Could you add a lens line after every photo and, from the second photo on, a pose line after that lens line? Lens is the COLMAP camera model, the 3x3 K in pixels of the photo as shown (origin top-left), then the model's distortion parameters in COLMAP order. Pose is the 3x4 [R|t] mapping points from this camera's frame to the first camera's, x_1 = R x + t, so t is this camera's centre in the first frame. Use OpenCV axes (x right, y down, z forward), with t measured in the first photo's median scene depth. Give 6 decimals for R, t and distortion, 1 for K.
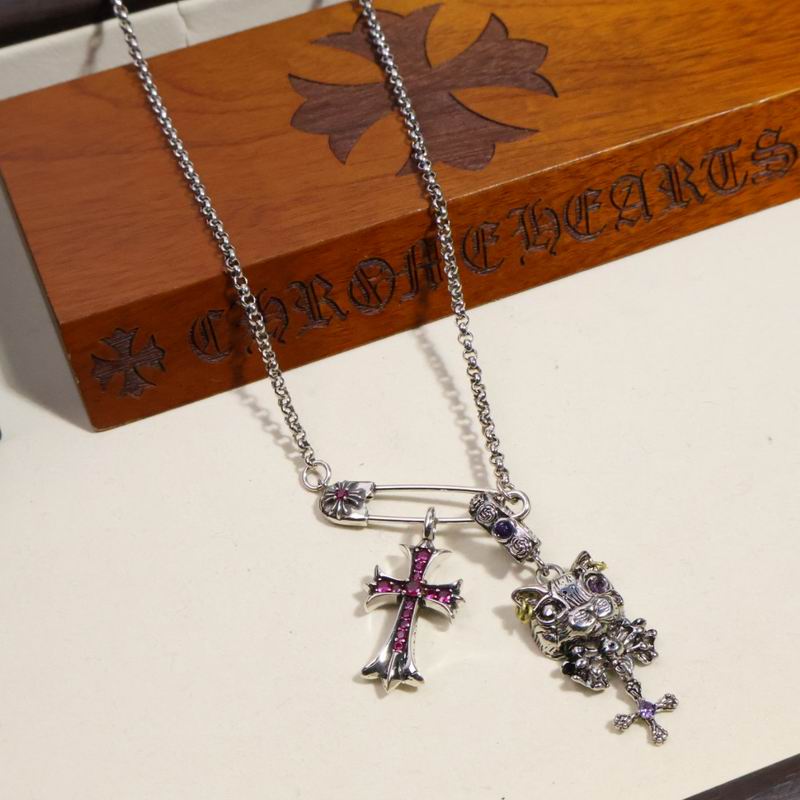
lens RADIAL K [[1588.8, 0, 397.5], [0, 1588.8, 403.8], [0, 0, 1]] dist [0.018665, 0.000000]
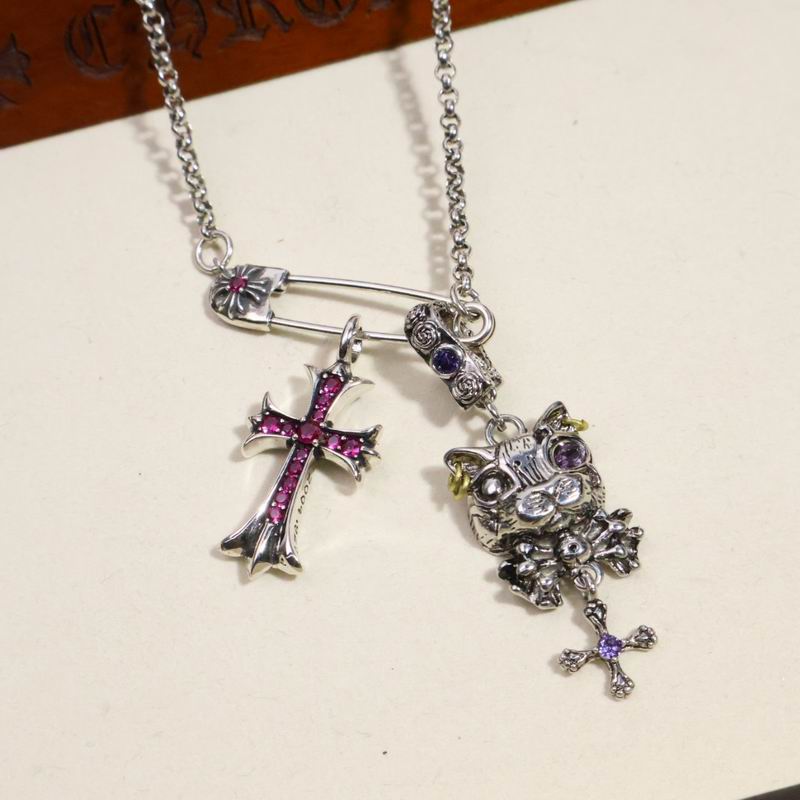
lens RADIAL K [[1588.8, 0, 404.8], [0, 1588.8, 396.9], [0, 0, 1]] dist [0.018665, 0.000000]
pose [[0.991544, 0.094808, -0.088605, 0.110849], [-0.076359, 0.978353, 0.192342, -0.037840], [0.104923, -0.183950, 0.977320, 0.309038]]
